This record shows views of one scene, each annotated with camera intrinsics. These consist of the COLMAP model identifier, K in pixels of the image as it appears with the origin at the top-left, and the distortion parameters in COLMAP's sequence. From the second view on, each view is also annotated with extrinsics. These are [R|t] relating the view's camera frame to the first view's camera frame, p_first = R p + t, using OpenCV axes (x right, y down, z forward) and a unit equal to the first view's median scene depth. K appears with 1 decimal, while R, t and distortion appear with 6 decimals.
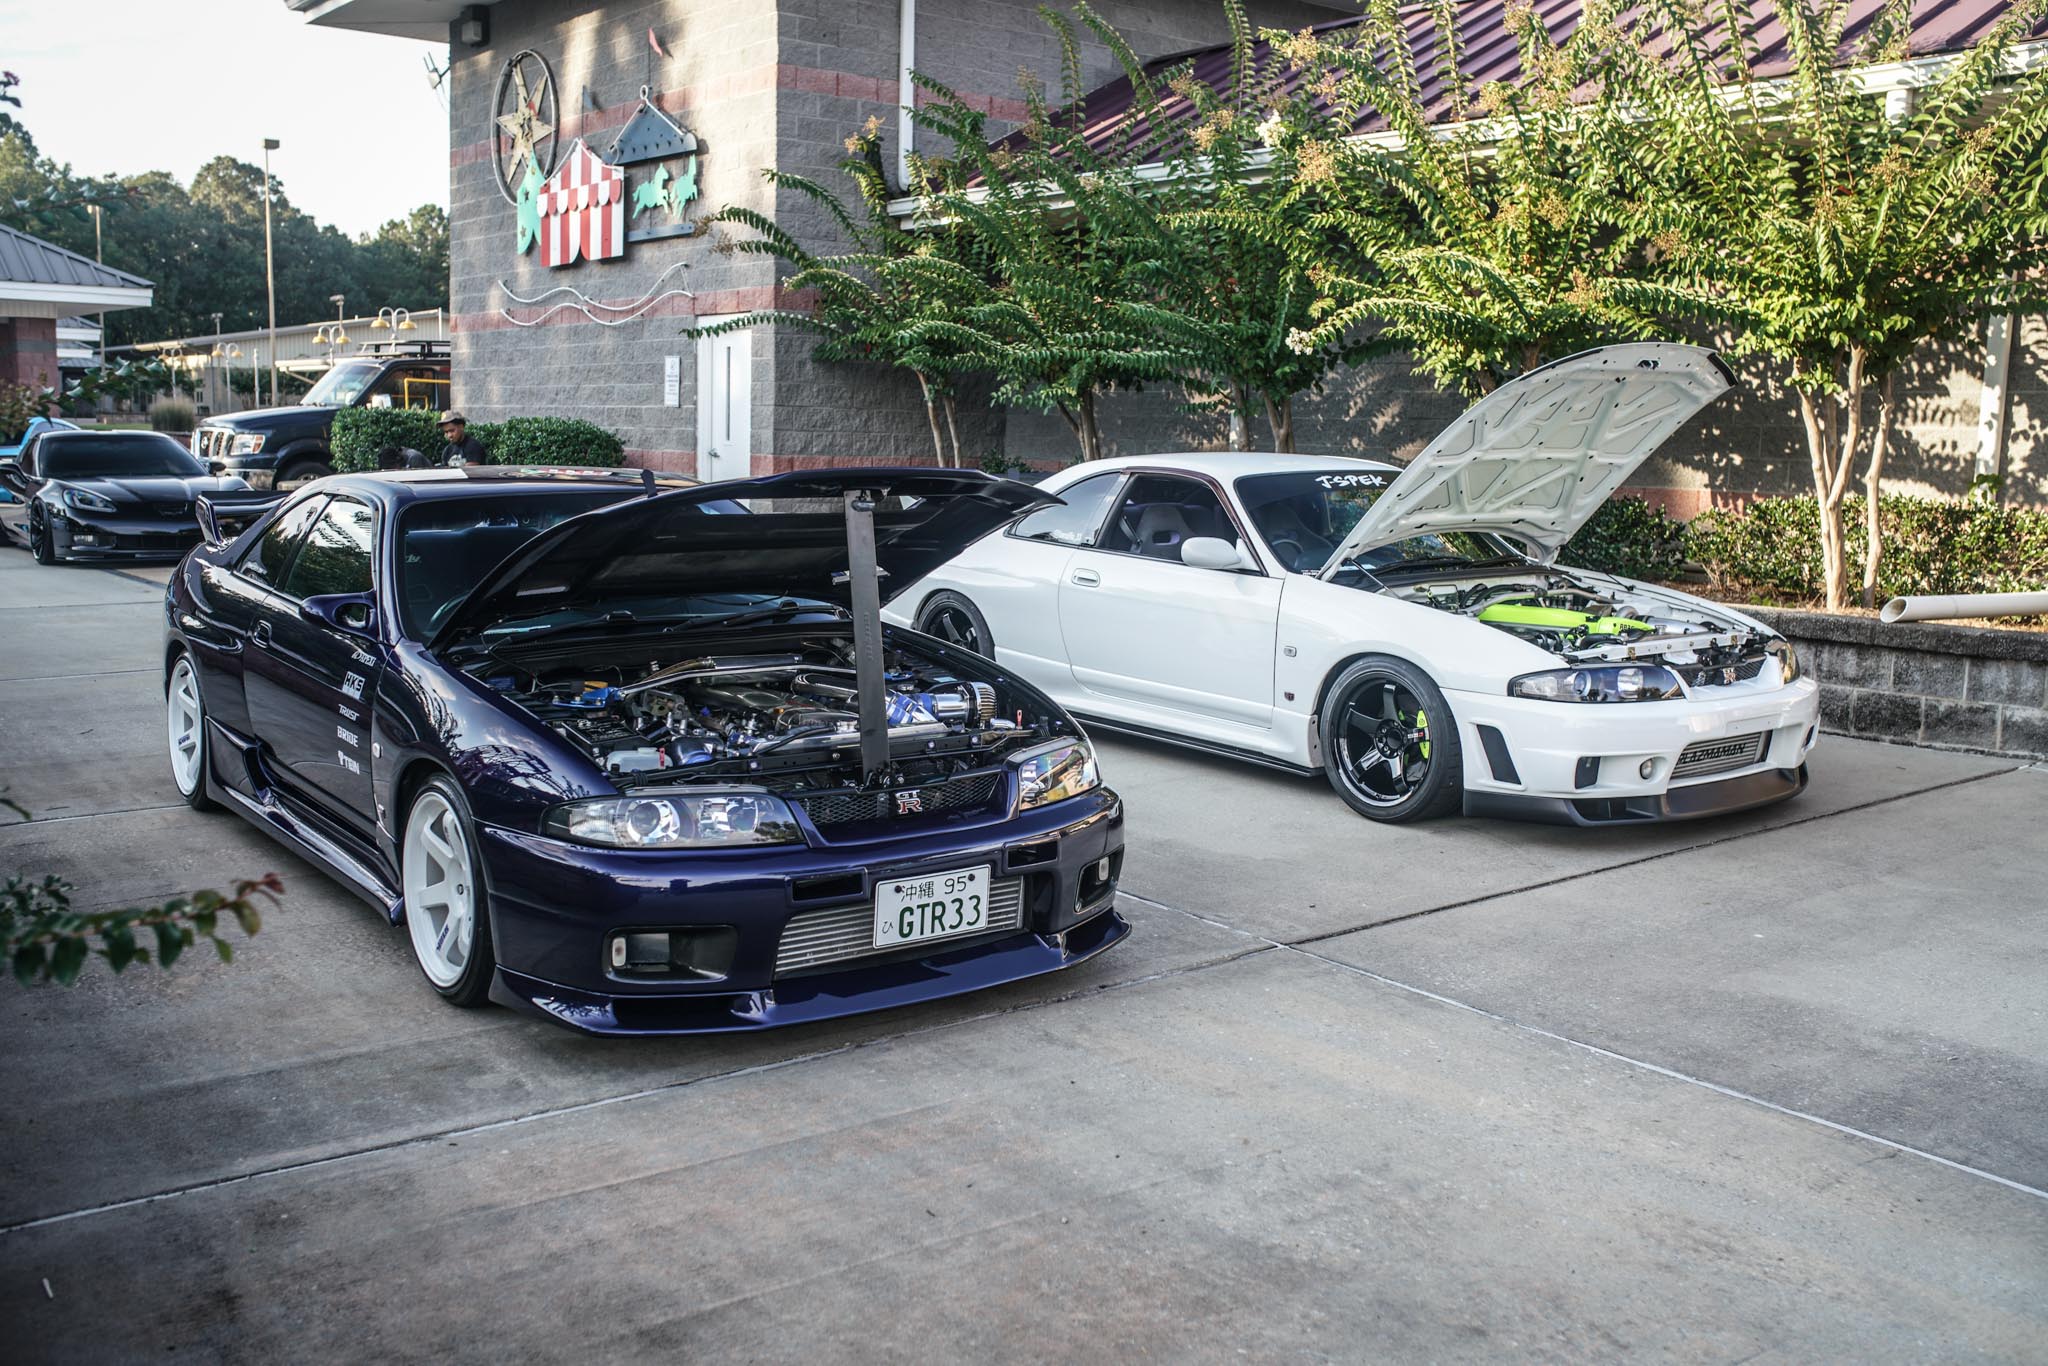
lens RADIAL K [[2124.7, 0, 1093.6], [0, 2124.7, 711.6], [0, 0, 1]] dist [-0.083299, 0.064393]
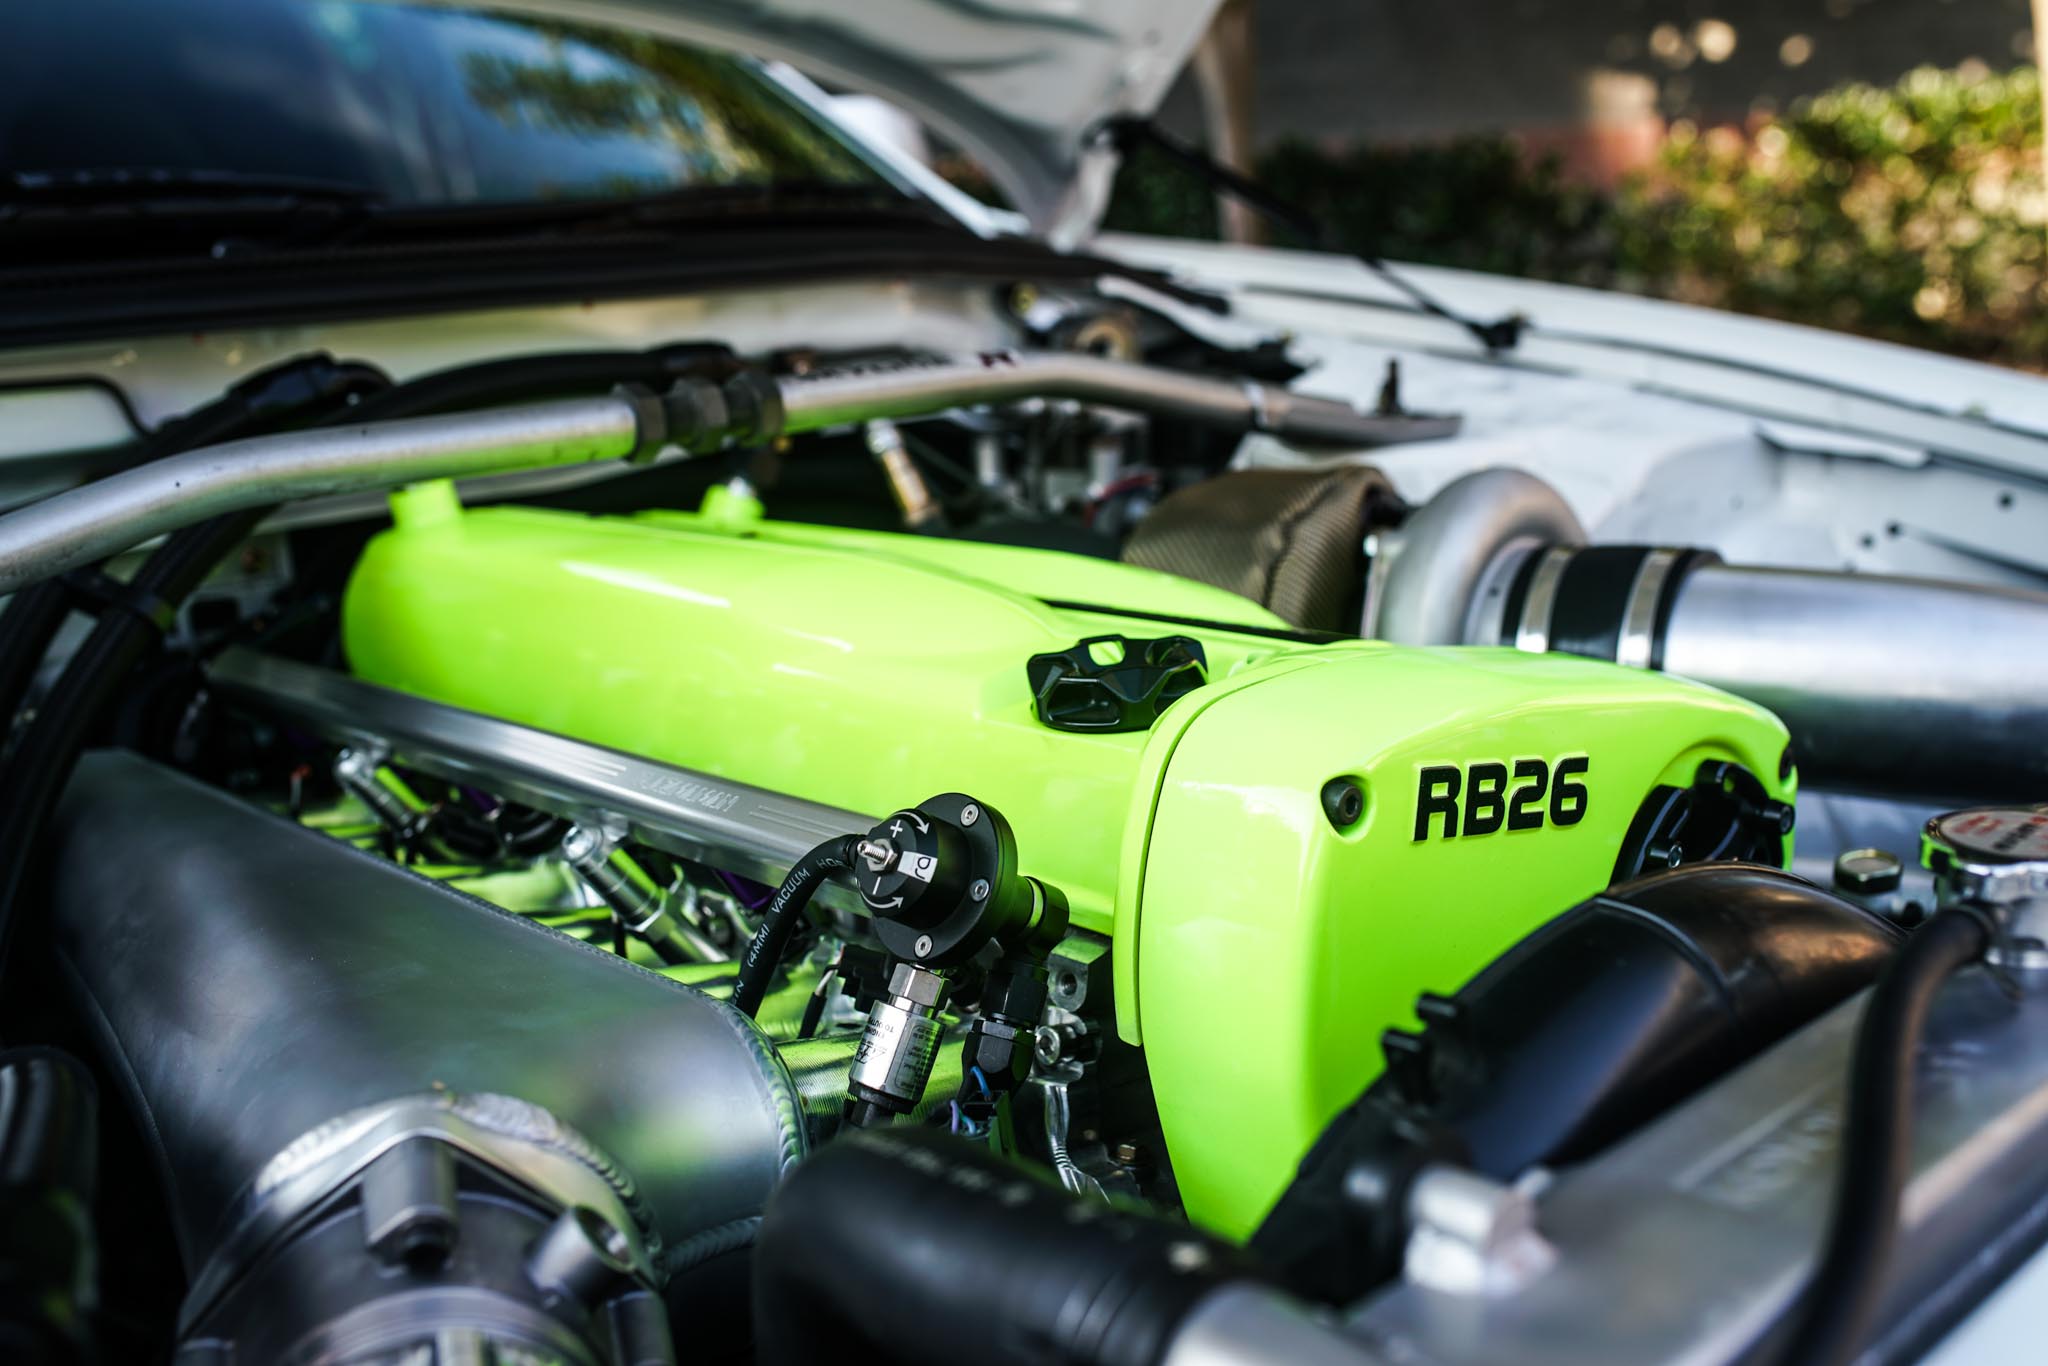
lens RADIAL K [[2124.7, 0, 1093.6], [0, 2124.7, 711.6], [0, 0, 1]] dist [-0.083299, 0.064393]
pose [[0.996441, -0.067114, 0.051003, 0.207898], [0.061380, 0.992395, 0.106703, -0.048008], [-0.057777, -0.103193, 0.992982, 0.819470]]
